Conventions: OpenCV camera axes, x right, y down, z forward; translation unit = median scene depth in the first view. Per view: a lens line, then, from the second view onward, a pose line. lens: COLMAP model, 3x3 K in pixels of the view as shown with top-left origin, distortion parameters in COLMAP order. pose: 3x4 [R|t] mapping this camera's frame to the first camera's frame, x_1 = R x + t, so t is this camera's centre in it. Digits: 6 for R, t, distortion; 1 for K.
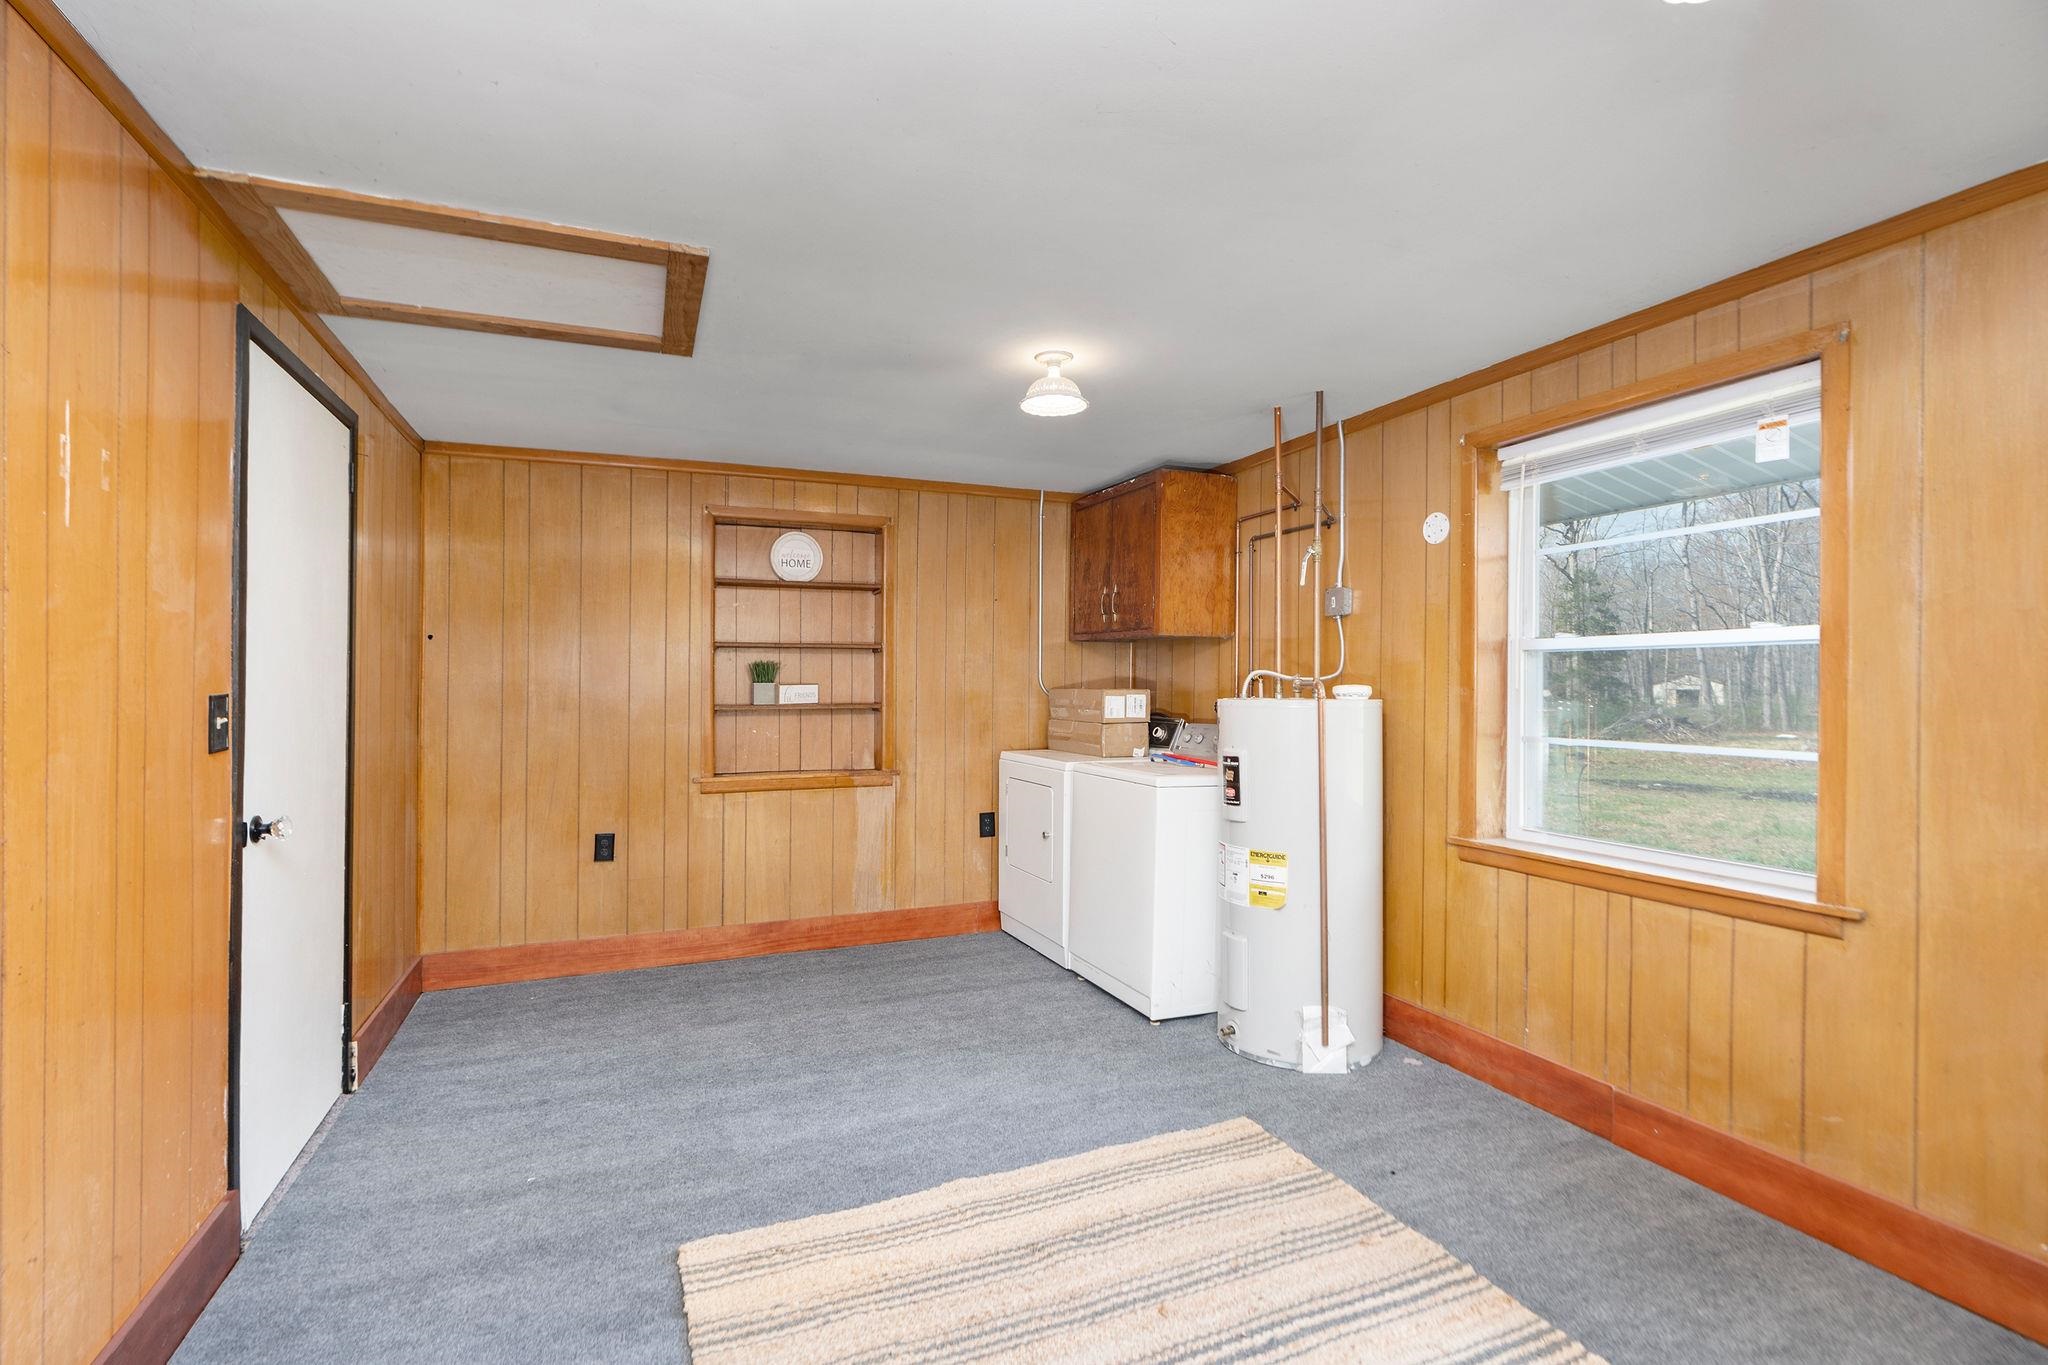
lens RADIAL K [[947.2, 0, 996.5], [0, 947.2, 686.3], [0, 0, 1]] dist [-0.000936, -0.000195]
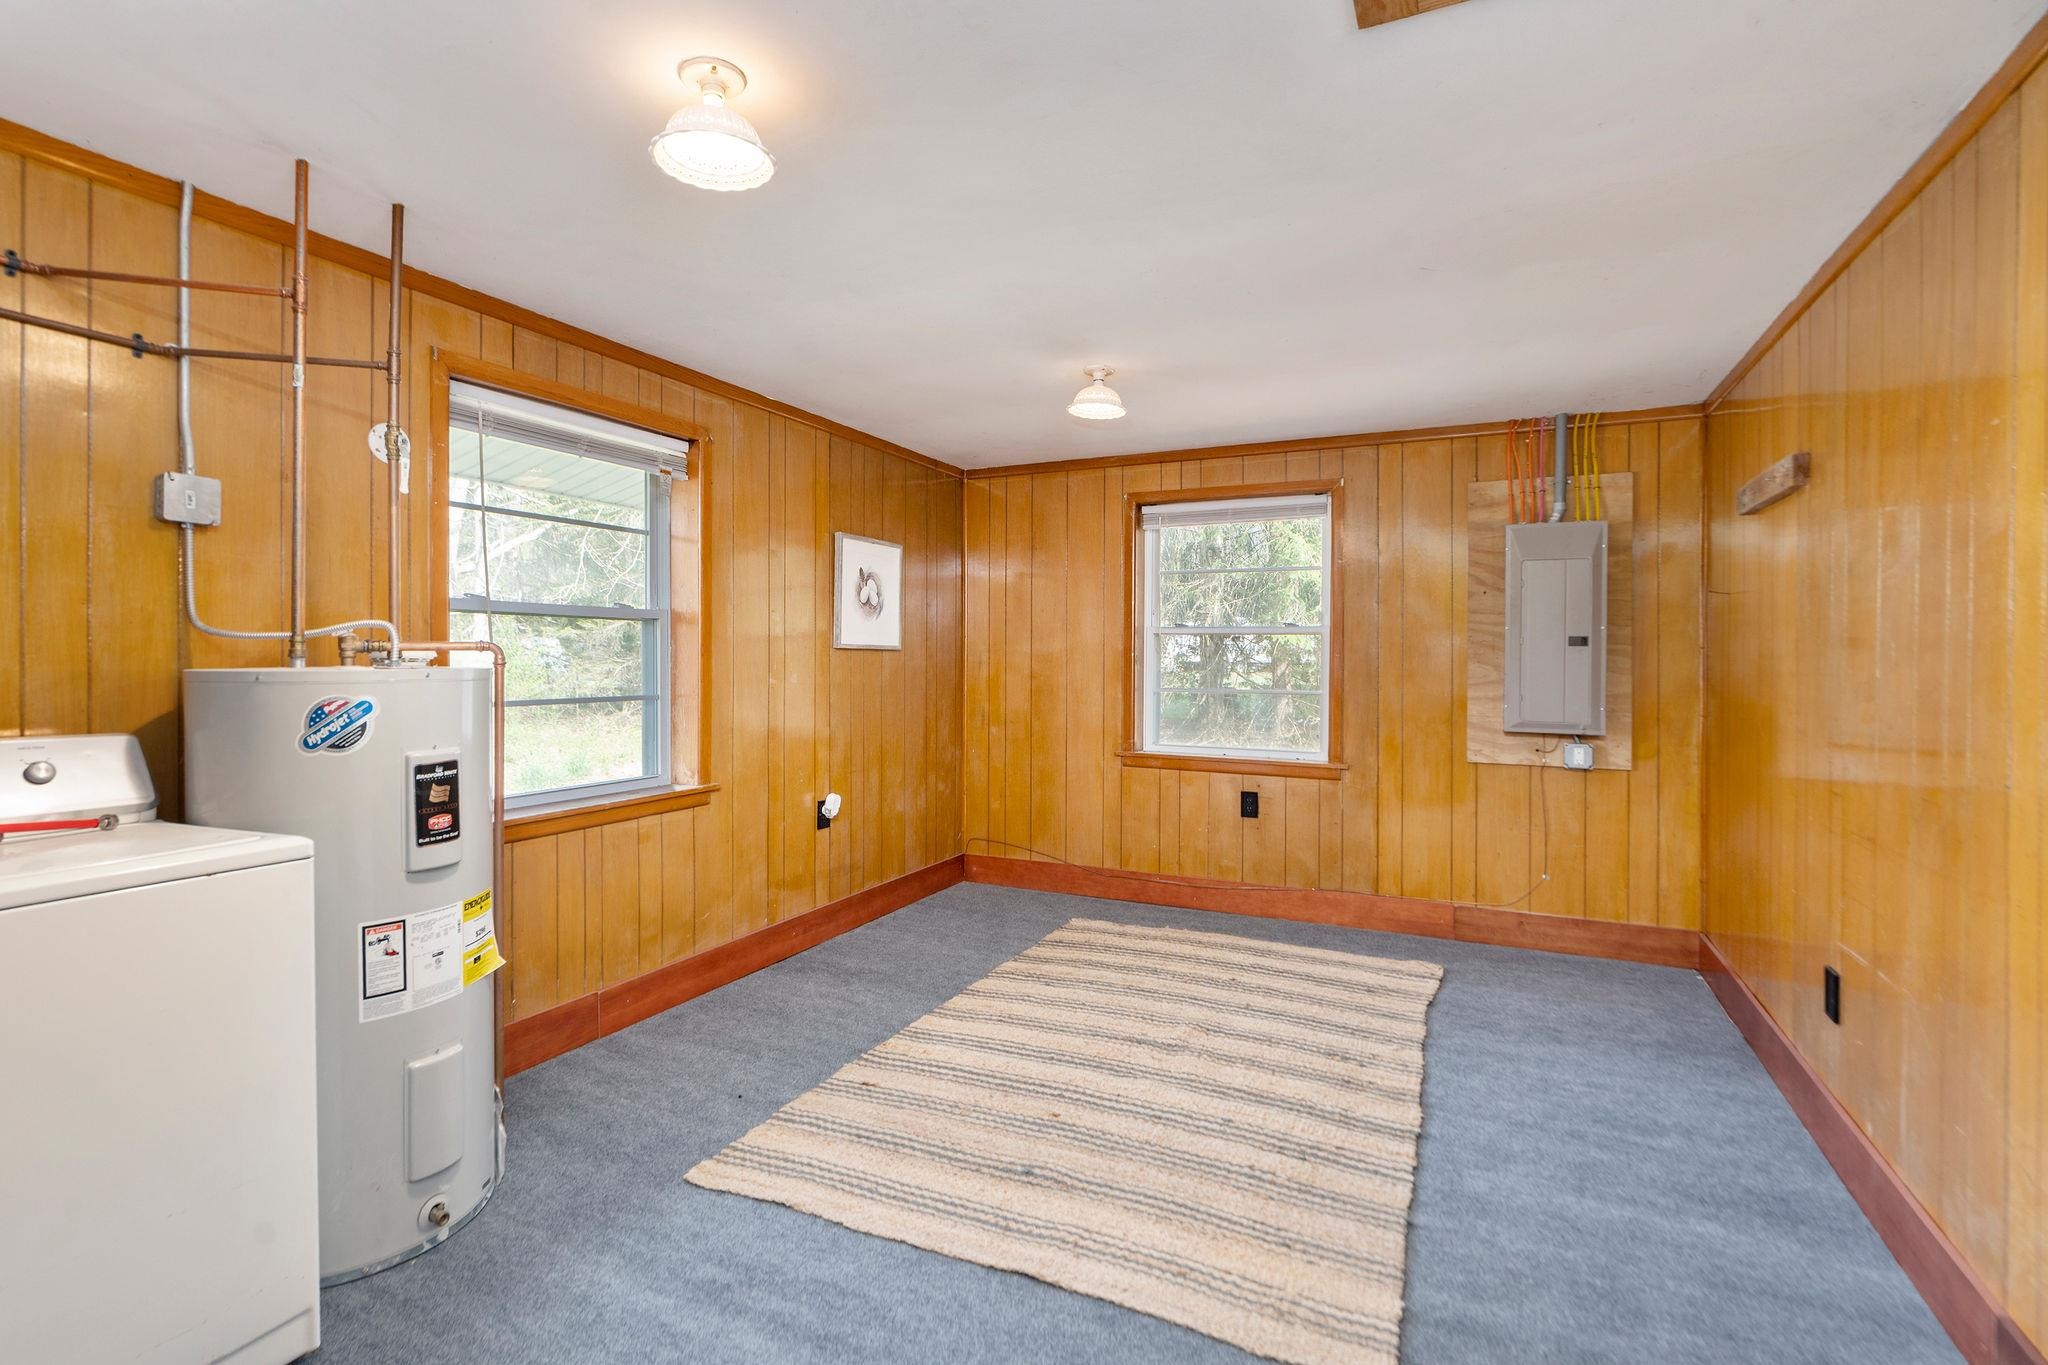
lens RADIAL K [[935.1, 0, 1018.8], [0, 935.1, 658.9], [0, 0, 1]] dist [0.000691, 0.000153]
pose [[-0.672919, -0.010225, 0.739645, -0.608927], [-0.009611, 0.999941, 0.005079, 0.000810], [-0.739654, -0.003690, -0.672978, 1.539188]]
